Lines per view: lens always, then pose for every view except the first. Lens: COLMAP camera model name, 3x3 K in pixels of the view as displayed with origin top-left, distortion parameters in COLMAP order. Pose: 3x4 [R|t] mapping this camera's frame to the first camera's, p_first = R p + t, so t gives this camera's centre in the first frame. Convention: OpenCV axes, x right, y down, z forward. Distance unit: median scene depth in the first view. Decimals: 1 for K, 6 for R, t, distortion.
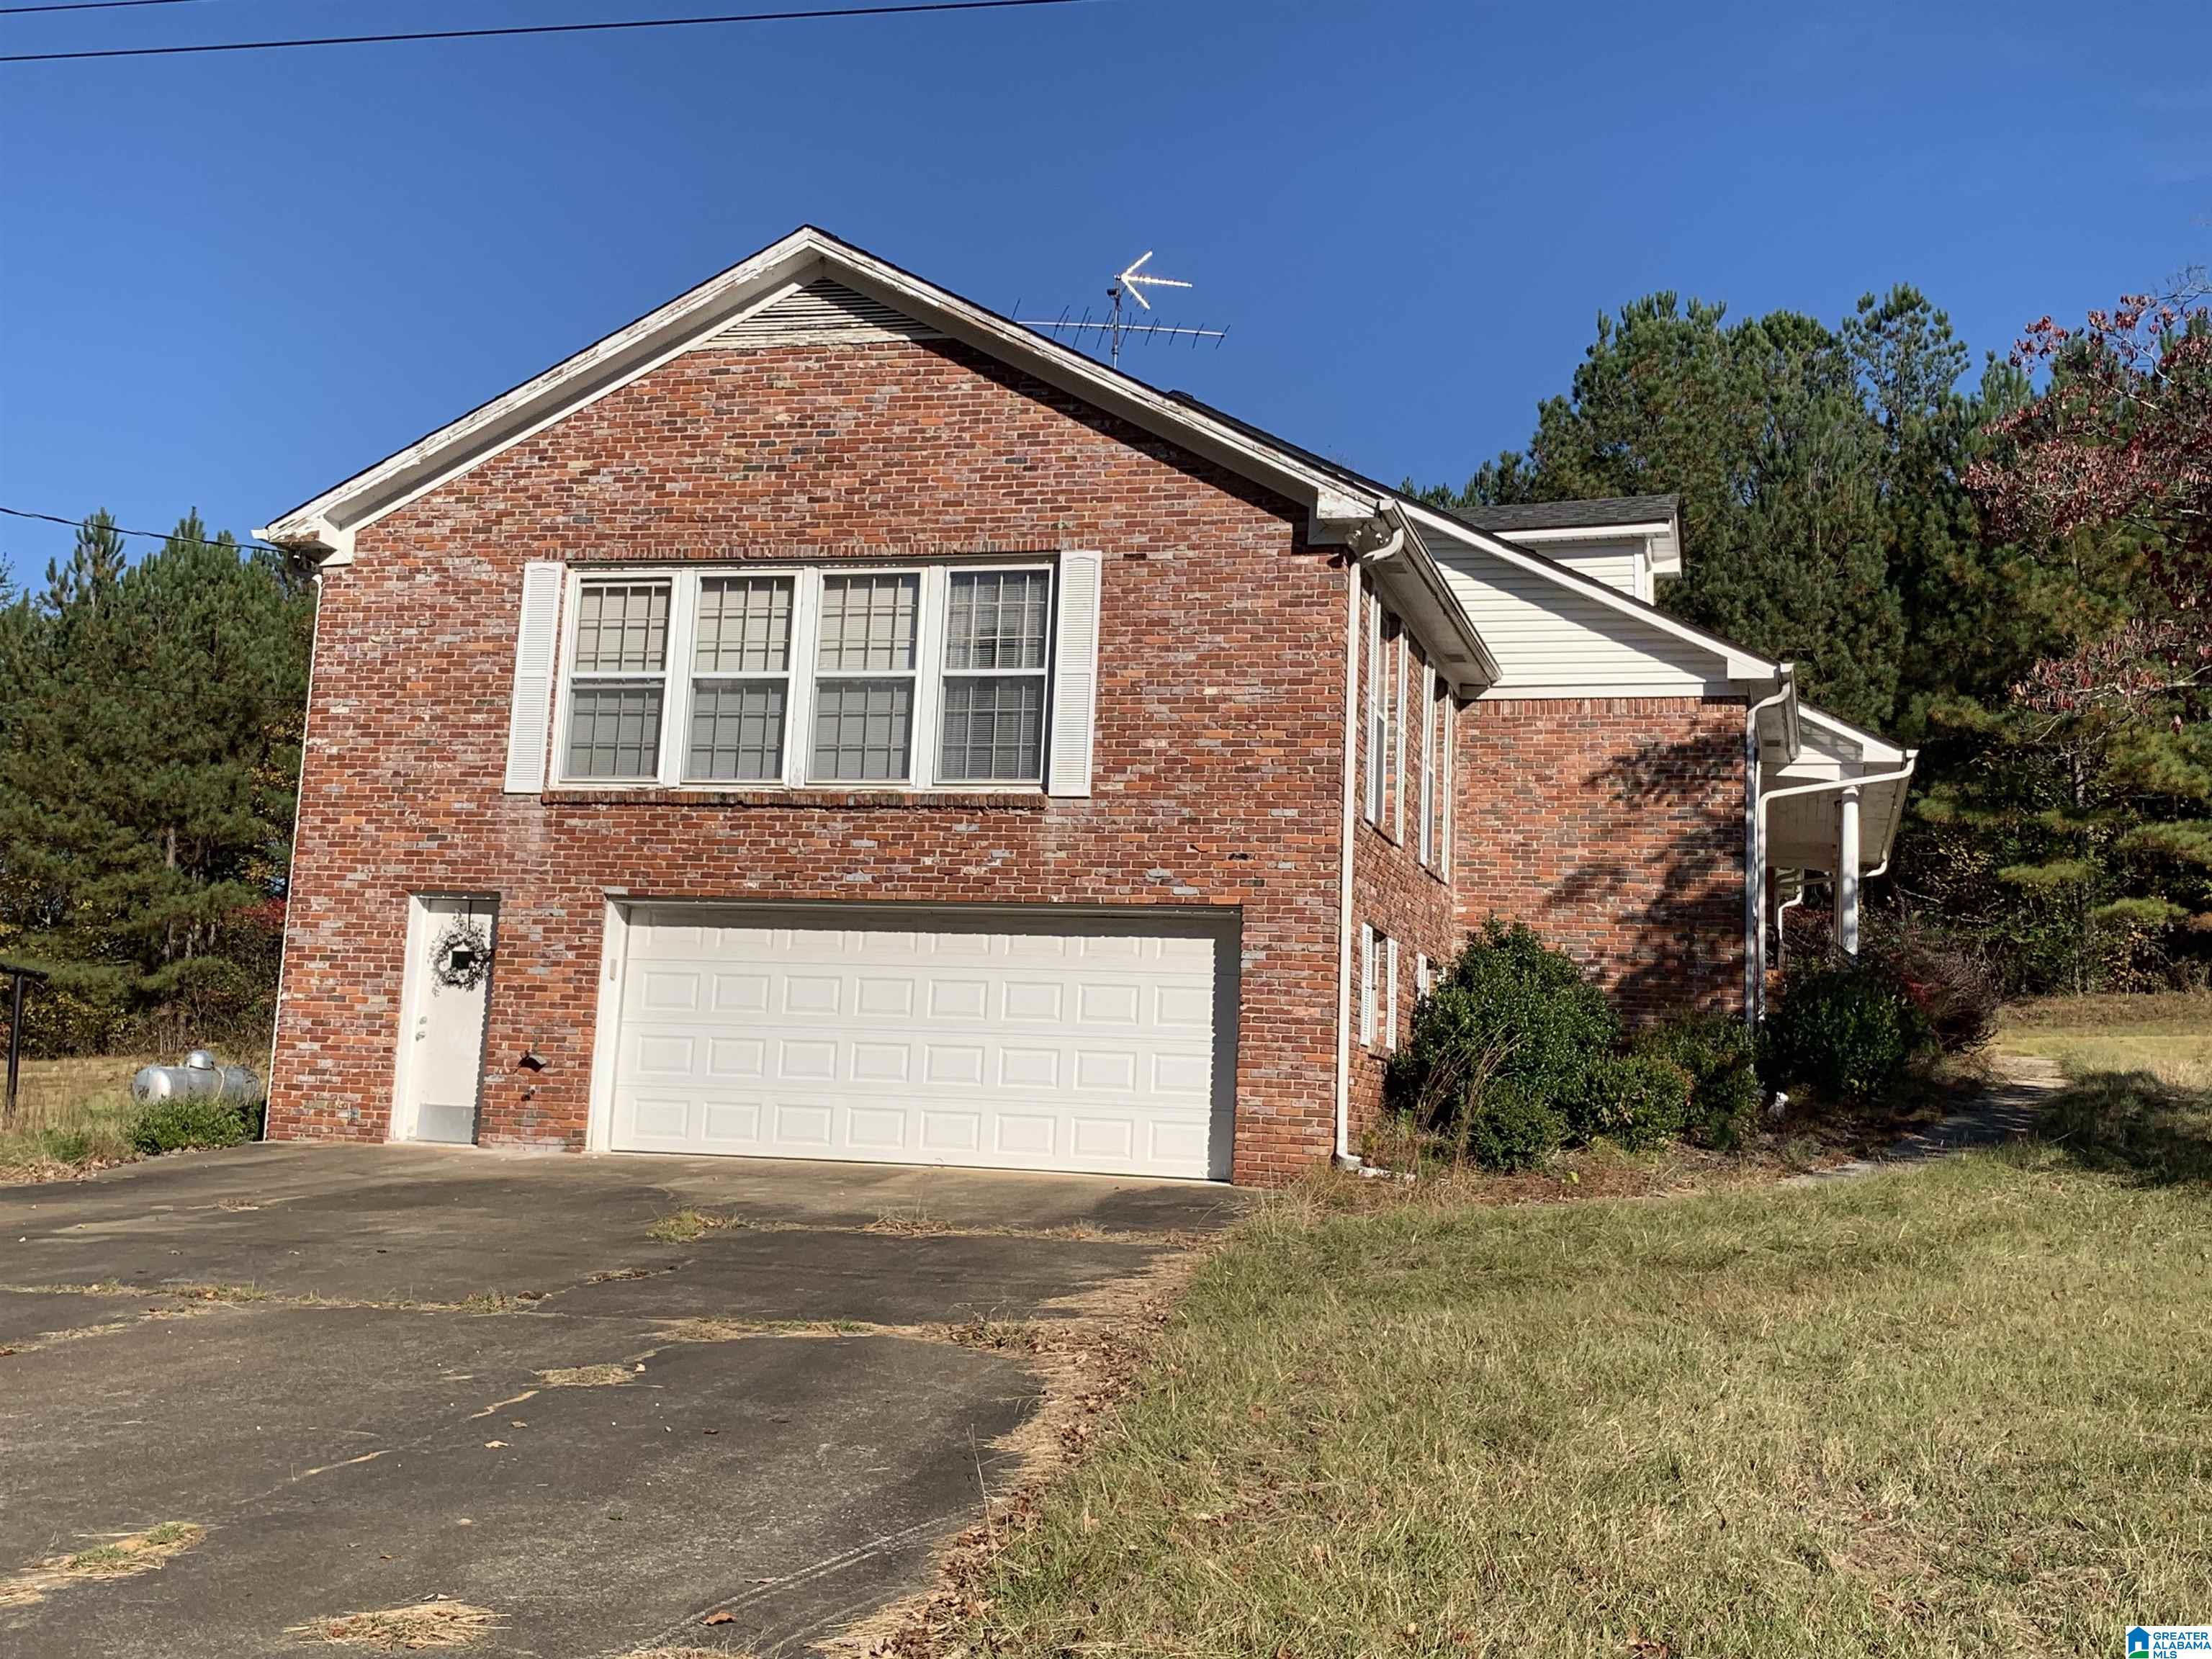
lens RADIAL K [[2386.5, 0, 1105.1], [0, 2386.5, 821.6], [0, 0, 1]] dist [-0.008570, 0.000000]
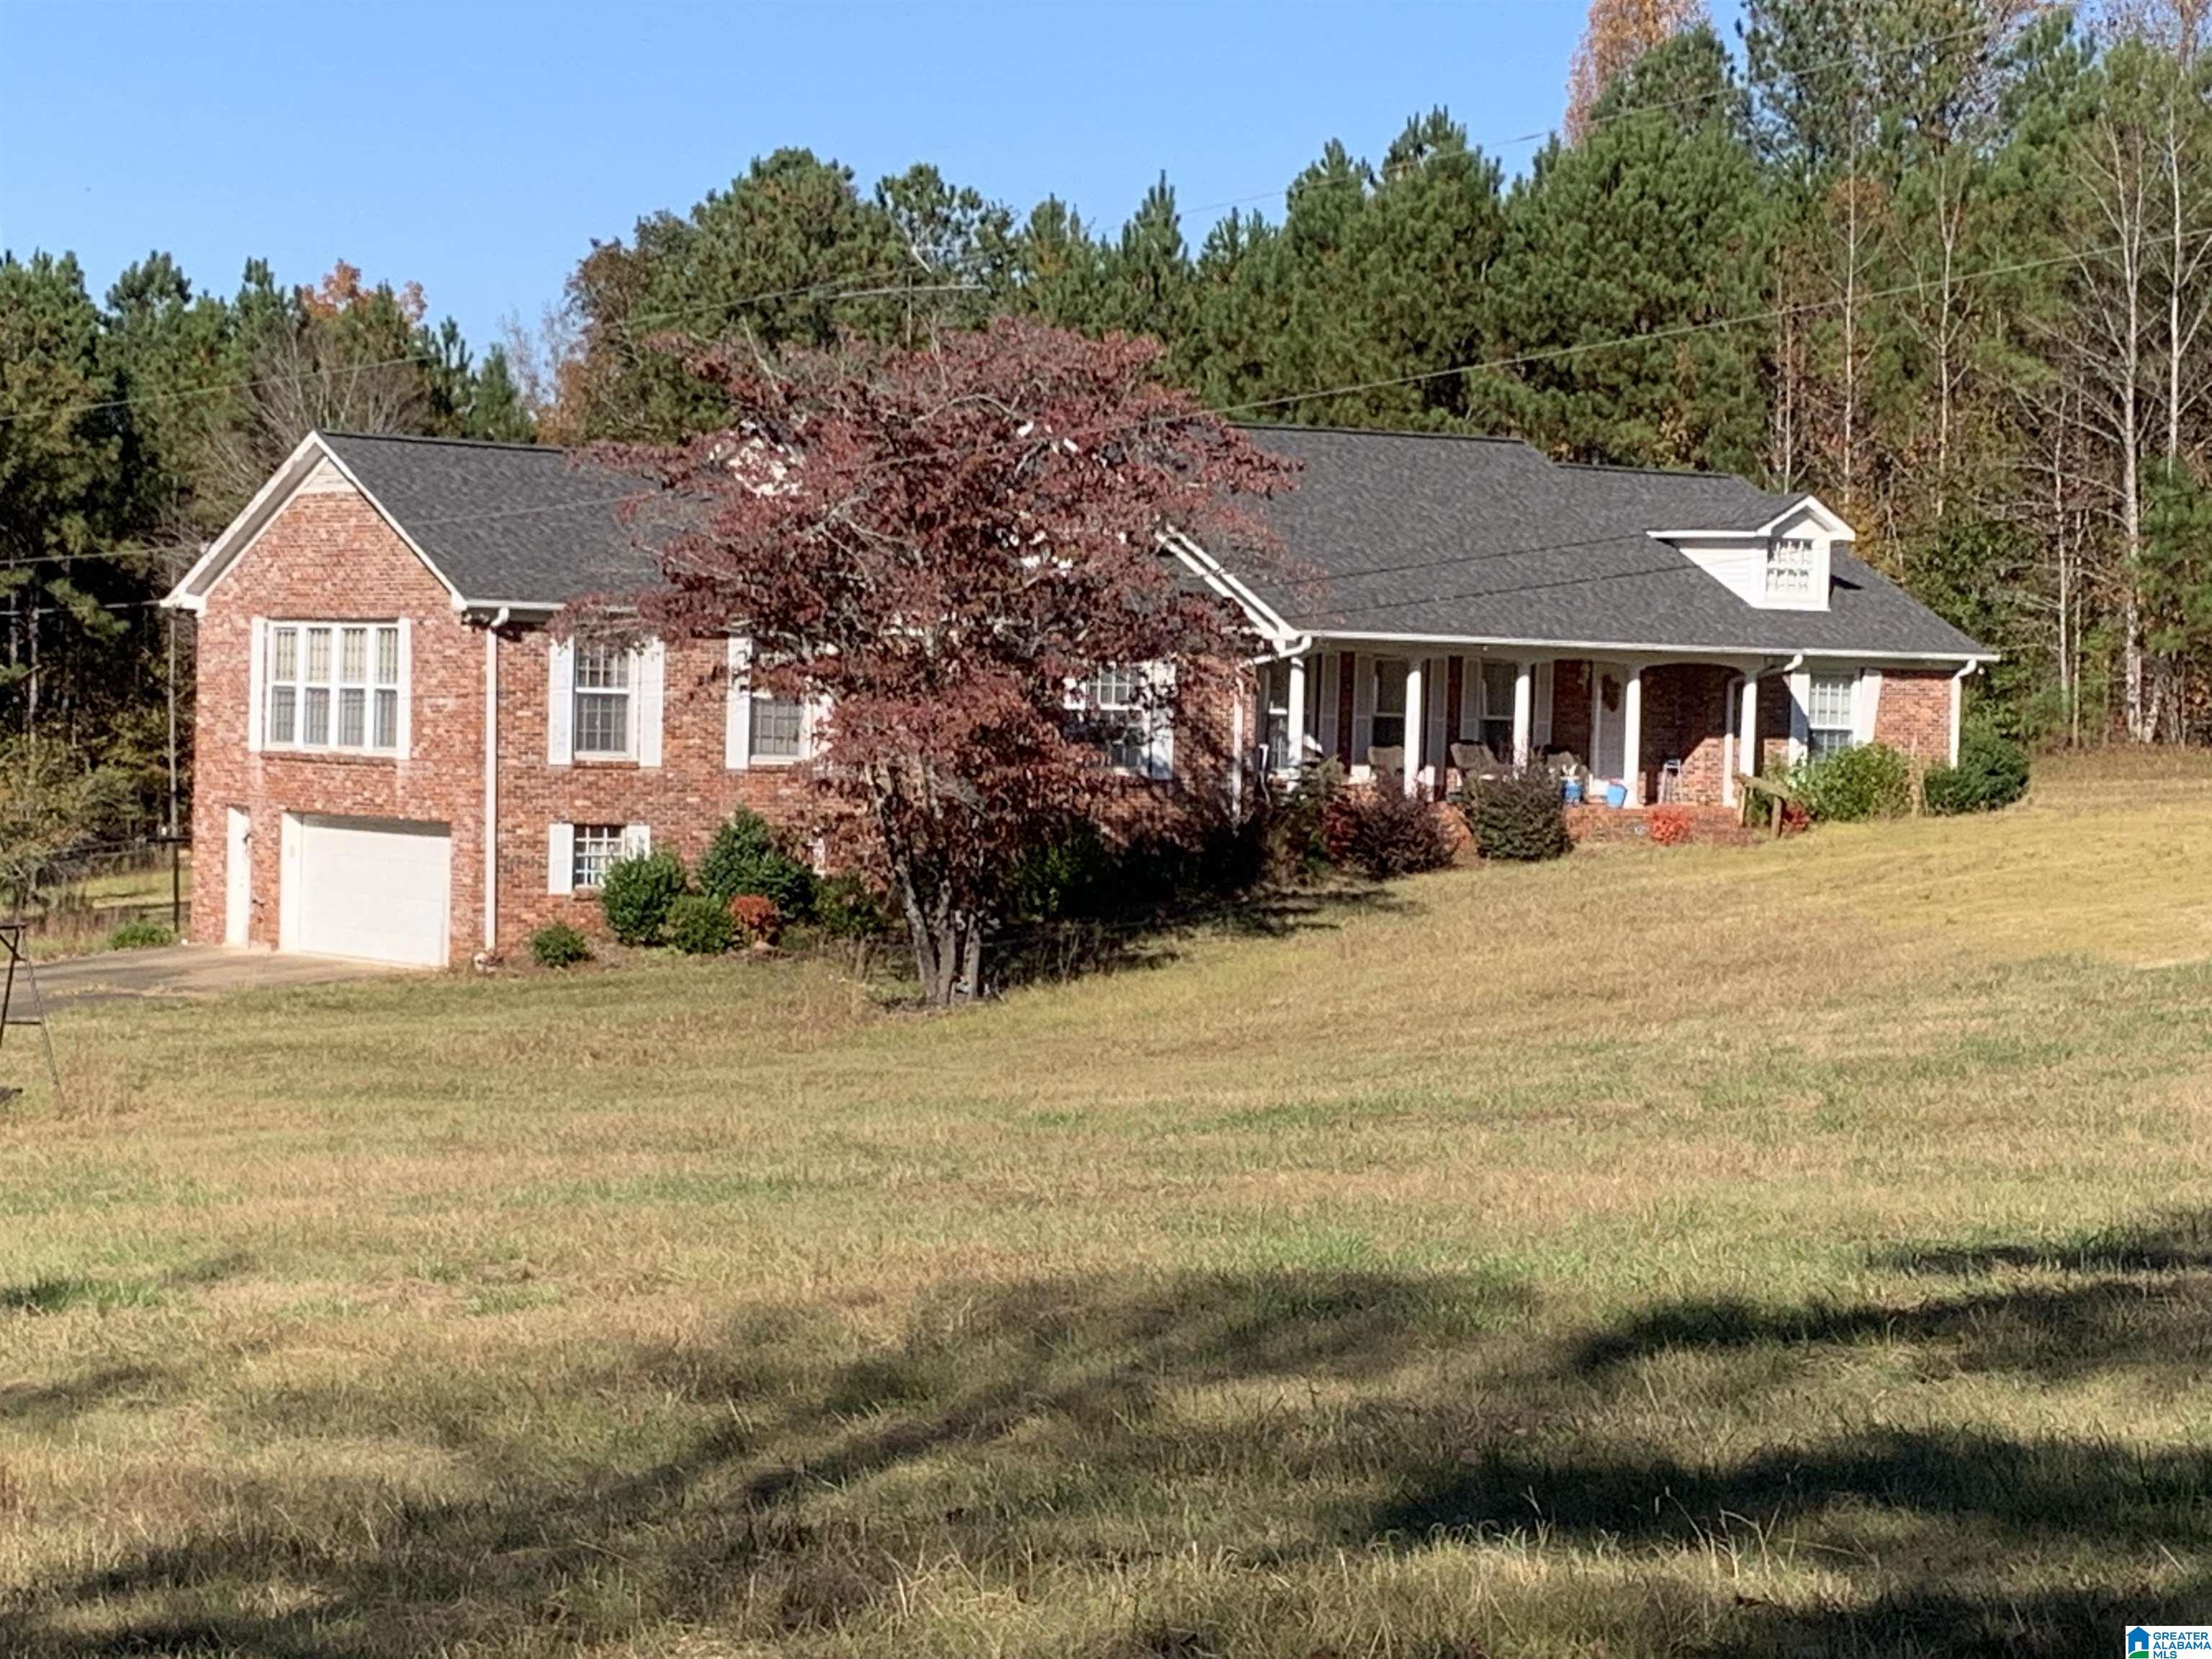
lens RADIAL K [[5240.8, 0, 1106.3], [0, 5240.8, 823.2], [0, 0, 1]] dist [0.113414, 0.000000]
pose [[0.738765, -0.003698, -0.673953, 2.880283], [0.097972, 0.989952, 0.101962, -0.297868], [0.666805, -0.141355, 0.731704, -1.460829]]
